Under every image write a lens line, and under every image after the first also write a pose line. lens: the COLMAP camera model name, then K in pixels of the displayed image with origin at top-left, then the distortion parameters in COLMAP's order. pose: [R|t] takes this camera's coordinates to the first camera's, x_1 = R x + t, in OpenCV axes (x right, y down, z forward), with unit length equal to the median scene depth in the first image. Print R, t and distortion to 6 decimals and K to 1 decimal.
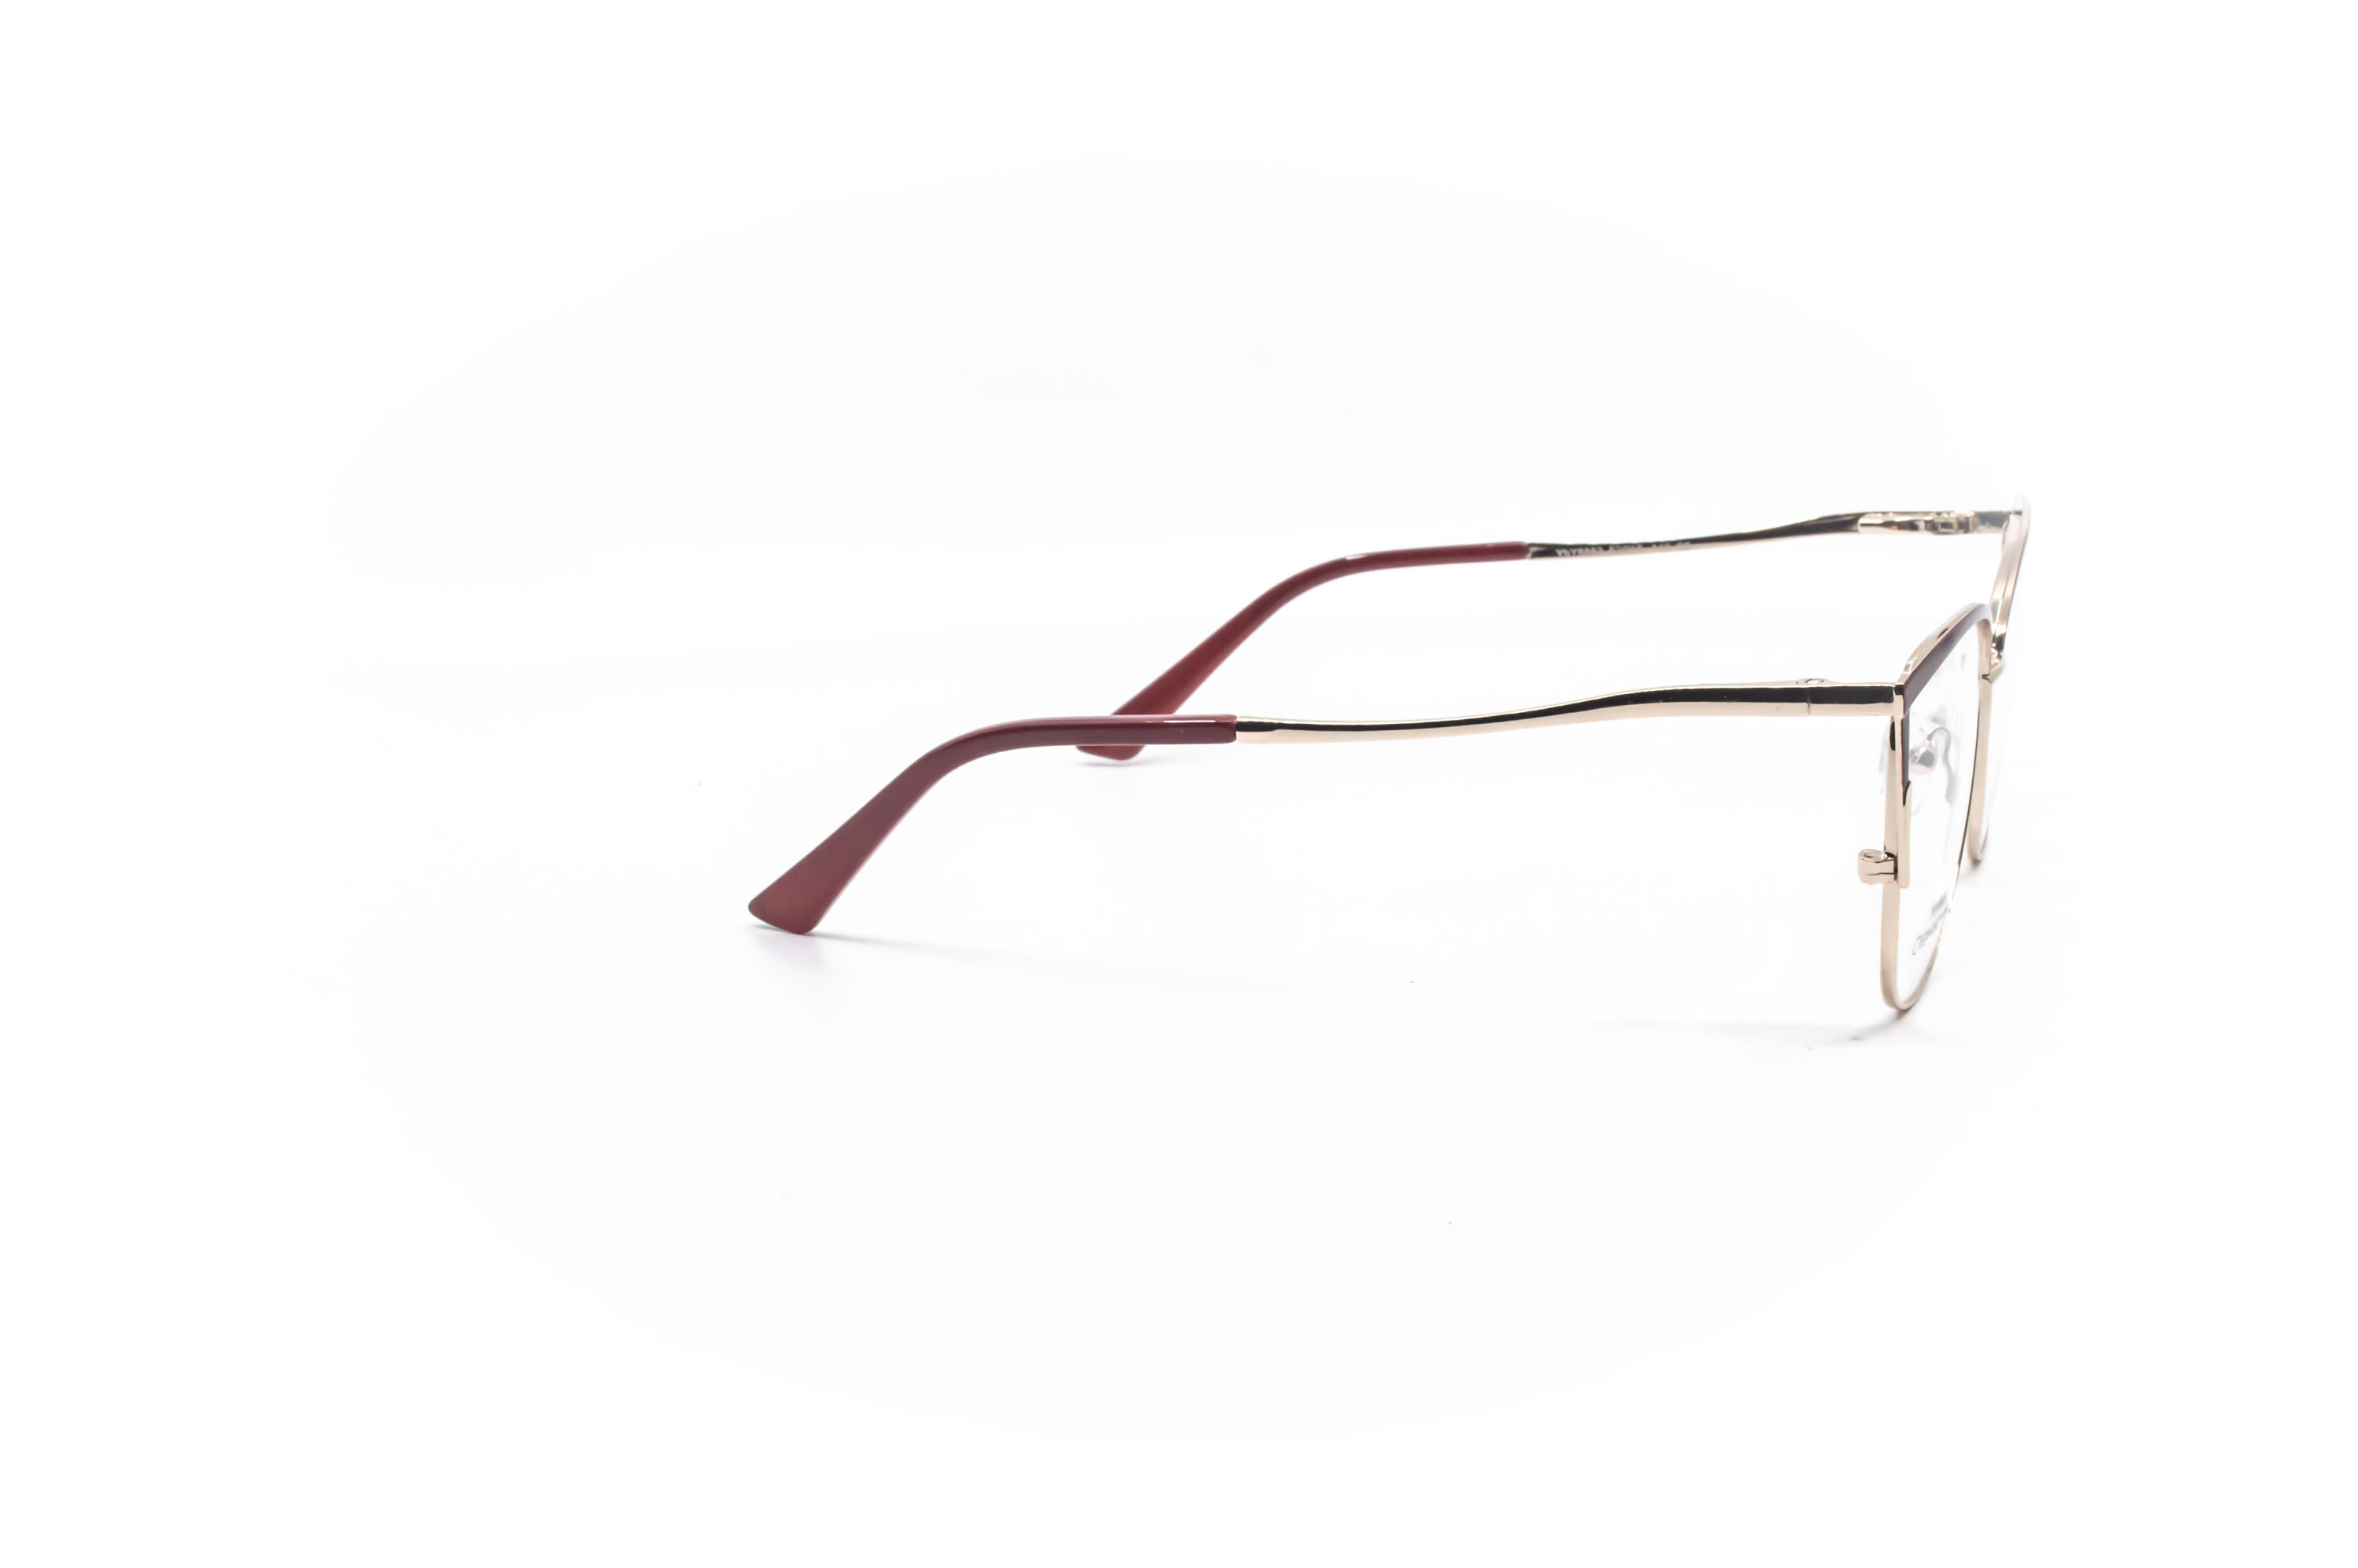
lens RADIAL K [[3121.4, 0, 1179.0], [0, 3121.4, 784.0], [0, 0, 1]] dist [-0.034546, -0.050280]
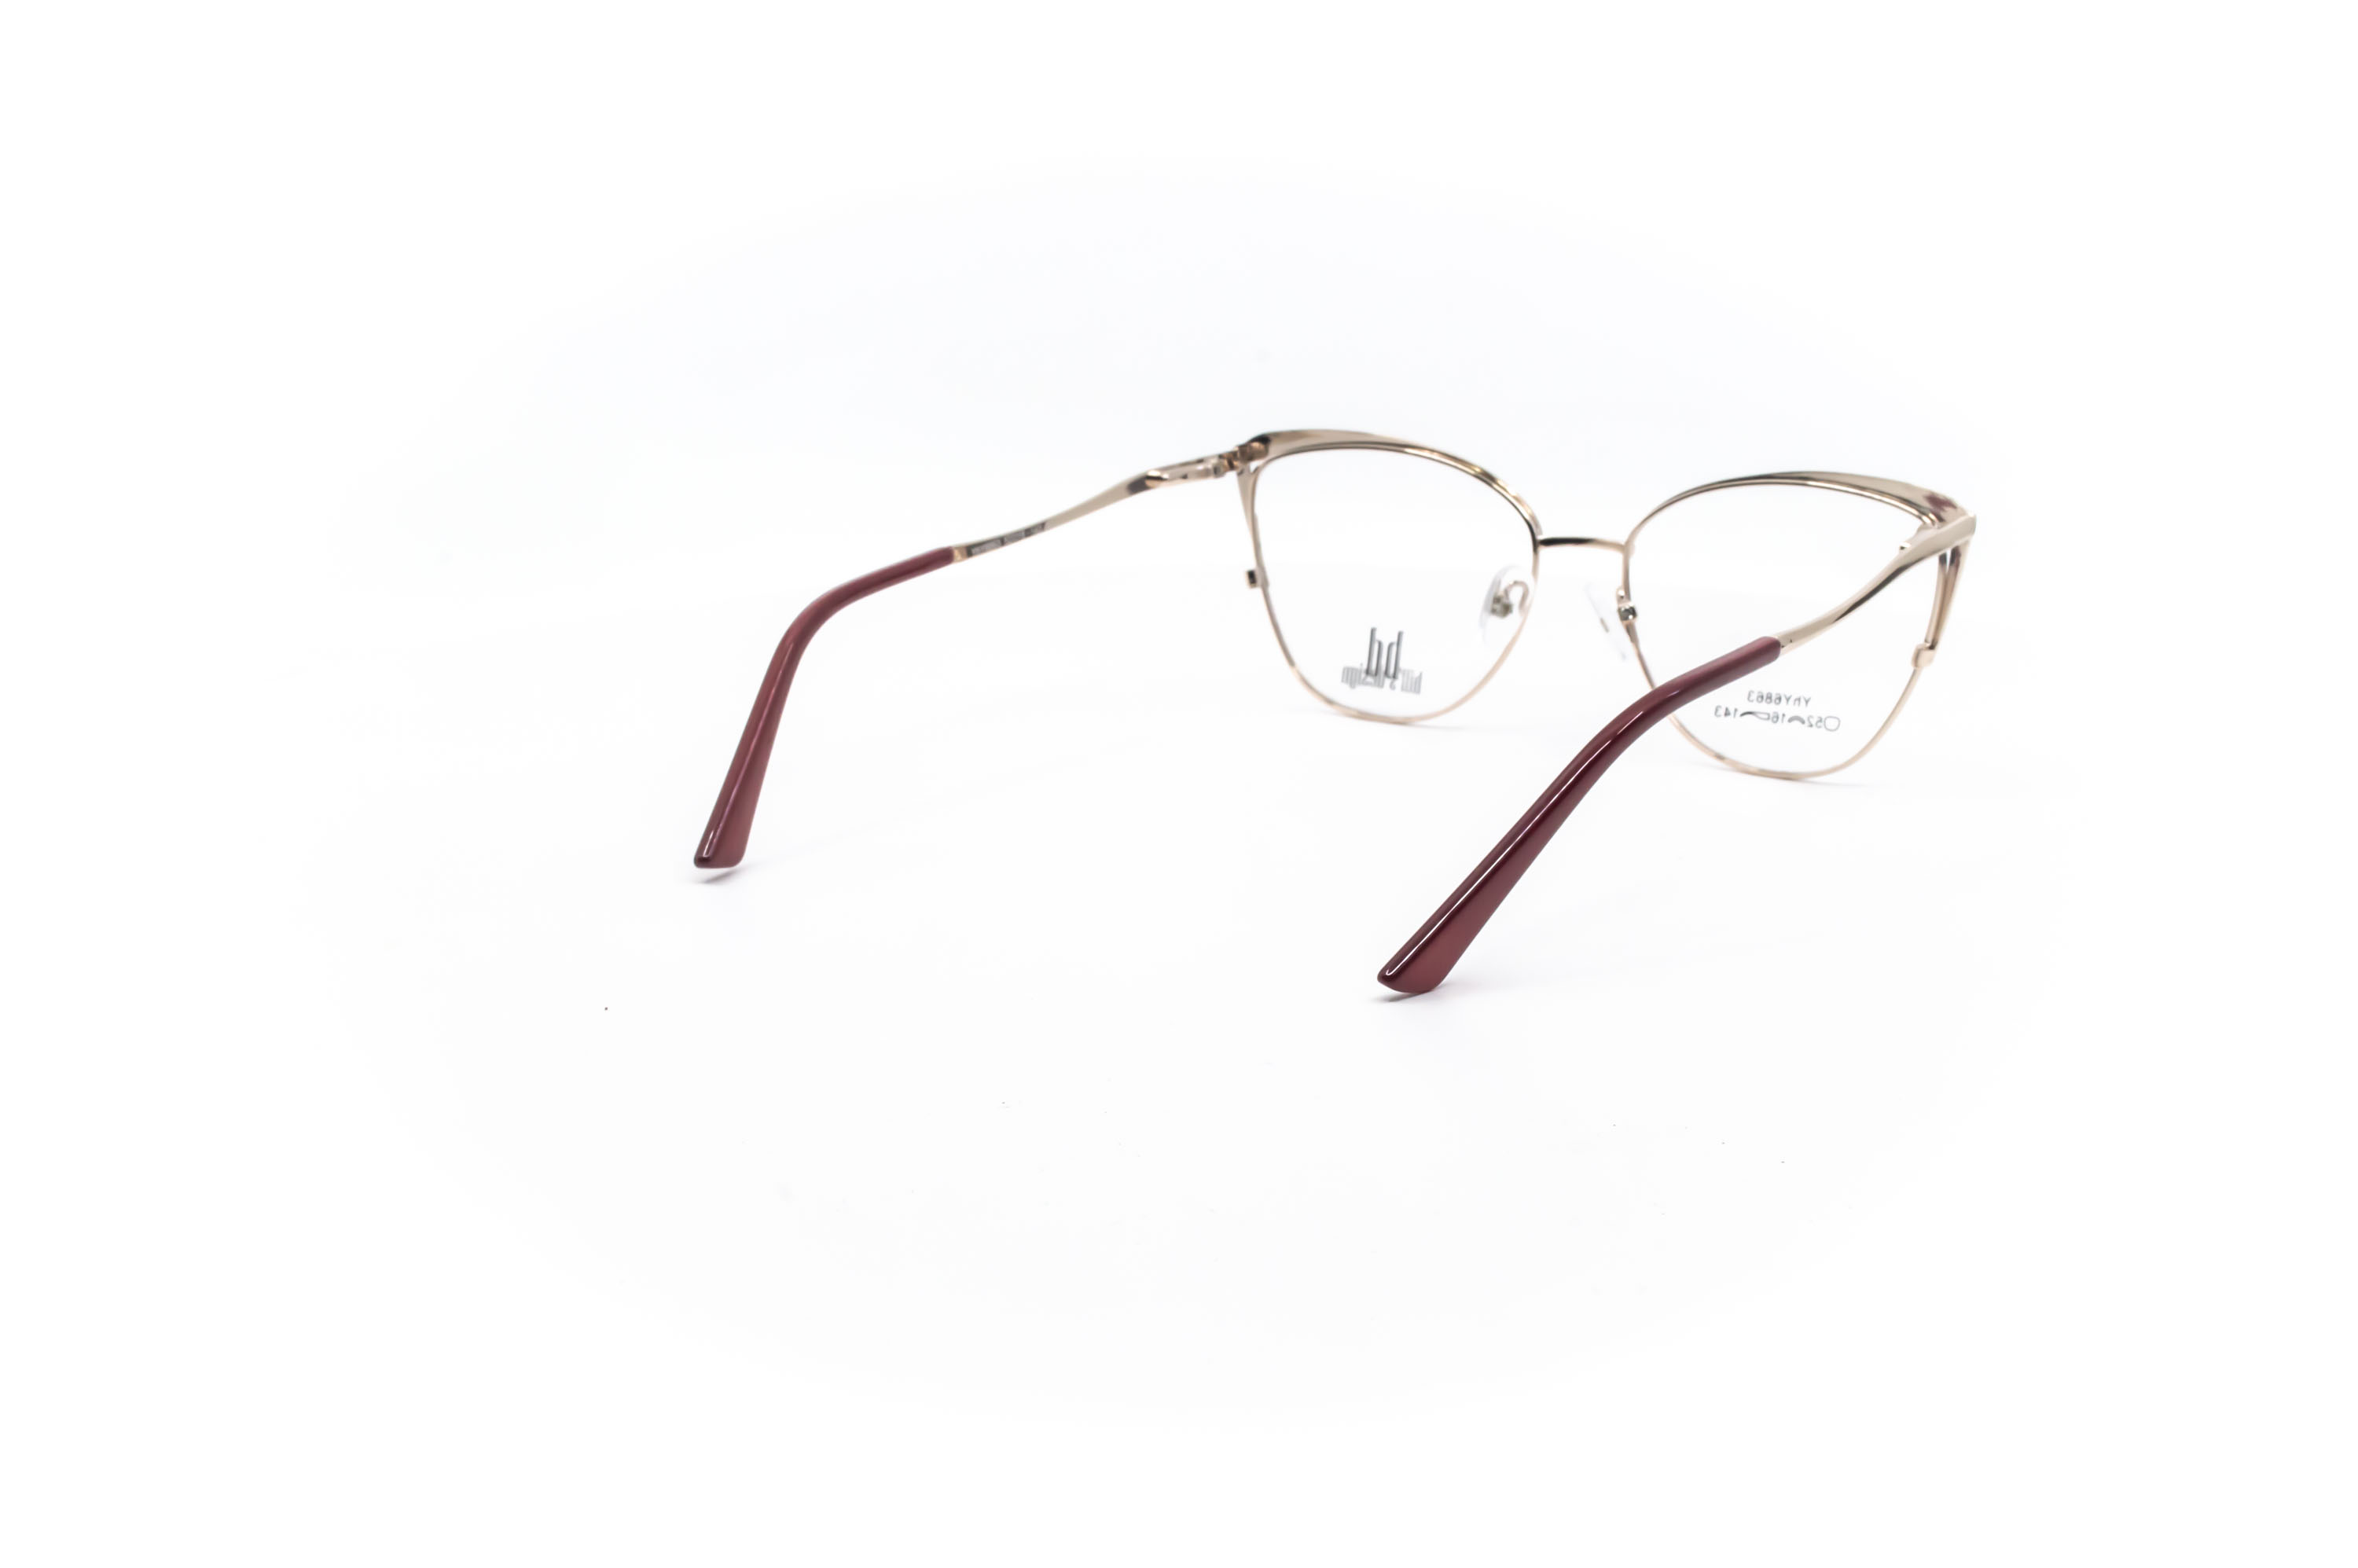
lens RADIAL K [[3121.4, 0, 1179.0], [0, 3121.4, 784.0], [0, 0, 1]] dist [-0.034546, -0.050280]
pose [[0.259837, -0.200503, 0.944607, -0.938289], [0.212125, 0.966165, 0.146728, -0.152795], [-0.942066, 0.162249, 0.293577, 0.732697]]
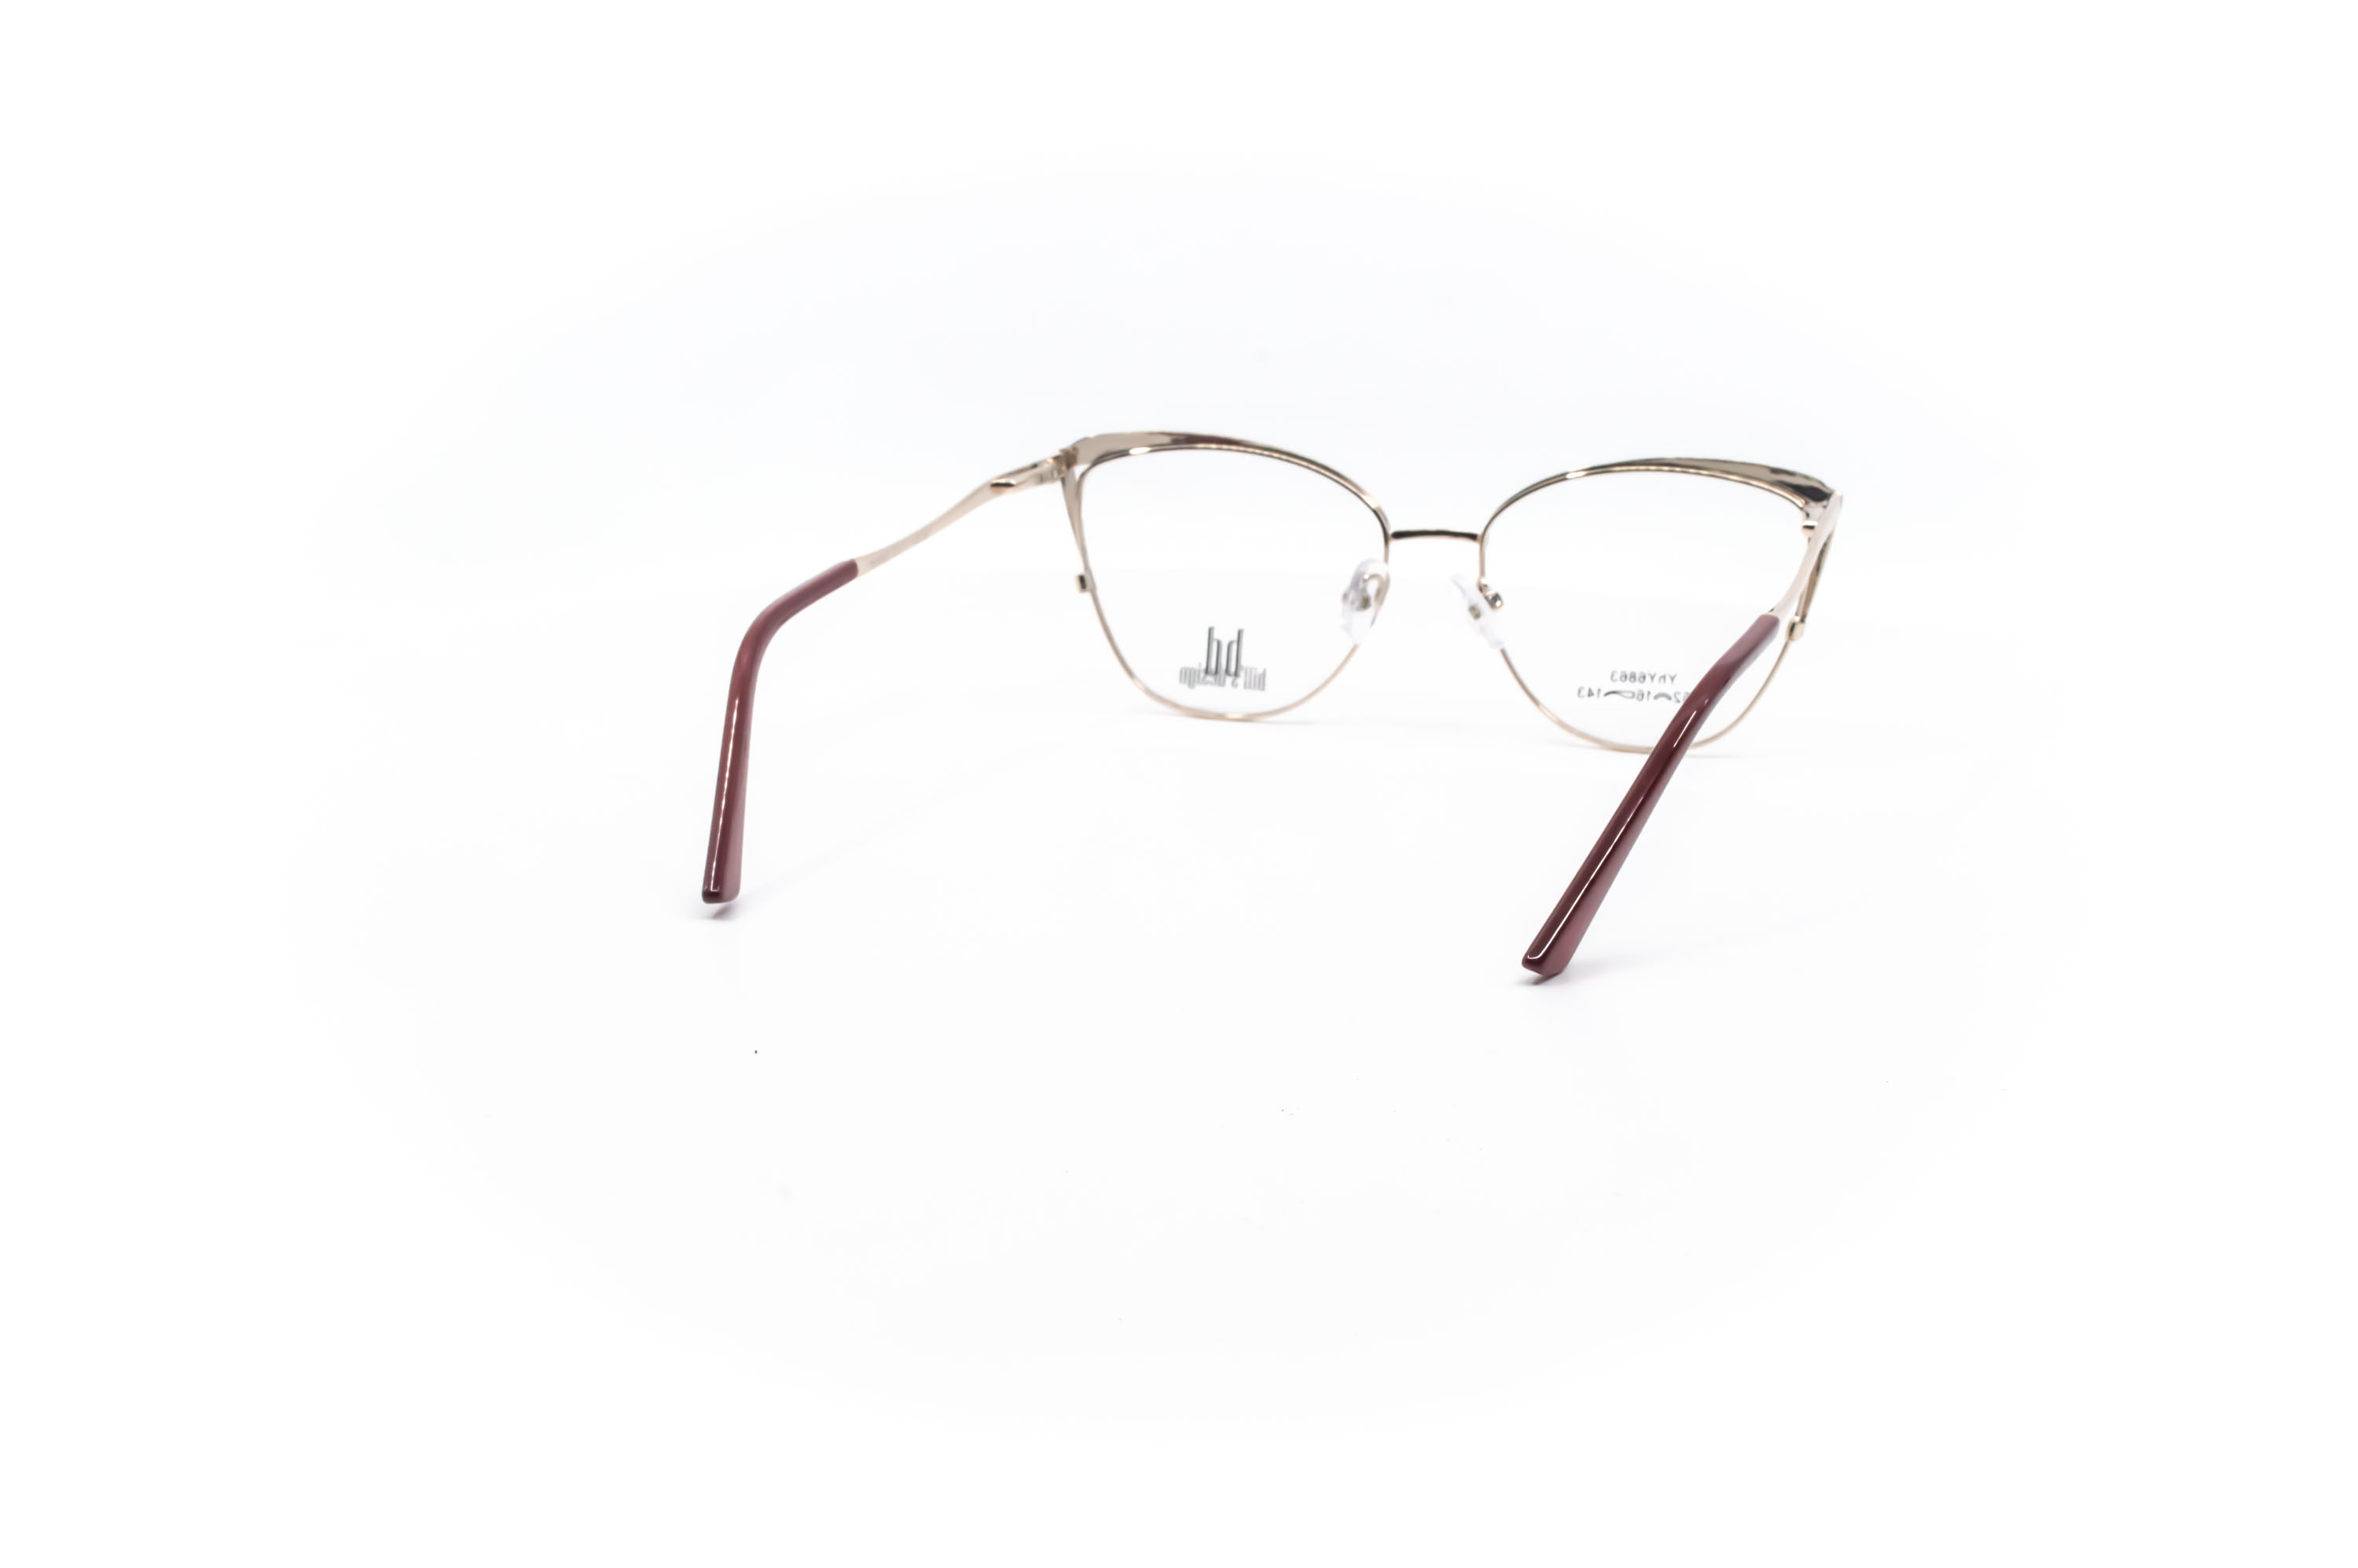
lens RADIAL K [[3121.4, 0, 1179.0], [0, 3121.4, 784.0], [0, 0, 1]] dist [-0.034546, -0.050280]
pose [[0.003193, -0.205275, 0.978699, -0.965938], [0.222277, 0.954366, 0.199446, -0.205954], [-0.974978, 0.216905, 0.048676, 0.979783]]
